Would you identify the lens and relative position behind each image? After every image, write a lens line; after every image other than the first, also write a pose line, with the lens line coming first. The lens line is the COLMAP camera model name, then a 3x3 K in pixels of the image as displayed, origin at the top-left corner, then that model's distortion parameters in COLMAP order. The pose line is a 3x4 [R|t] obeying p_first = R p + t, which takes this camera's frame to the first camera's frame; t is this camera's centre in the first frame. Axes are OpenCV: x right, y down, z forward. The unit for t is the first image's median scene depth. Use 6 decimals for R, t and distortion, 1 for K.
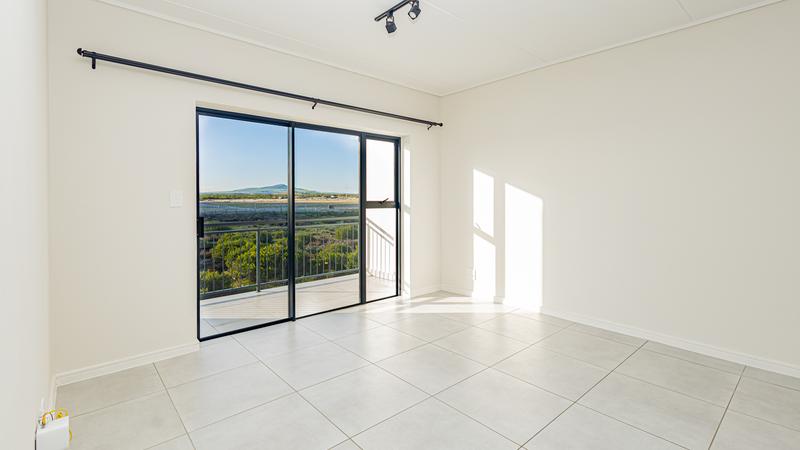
lens RADIAL K [[368.6, 0, 399.4], [0, 368.6, 195.2], [0, 0, 1]] dist [0.011427, -0.000987]
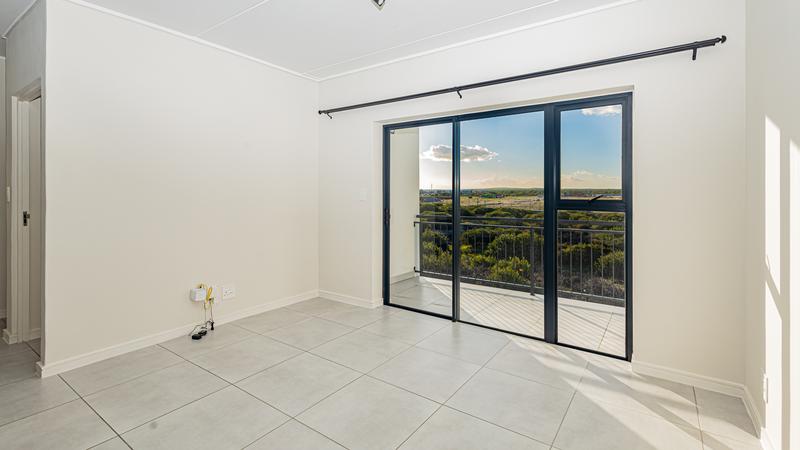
lens RADIAL K [[368.6, 0, 399.4], [0, 368.6, 195.2], [0, 0, 1]] dist [0.011427, -0.000987]
pose [[0.230126, 0.005791, -0.973144, 0.491786], [0.007731, 0.999940, 0.007778, -0.000462], [0.973130, -0.009313, 0.230067, 0.504294]]
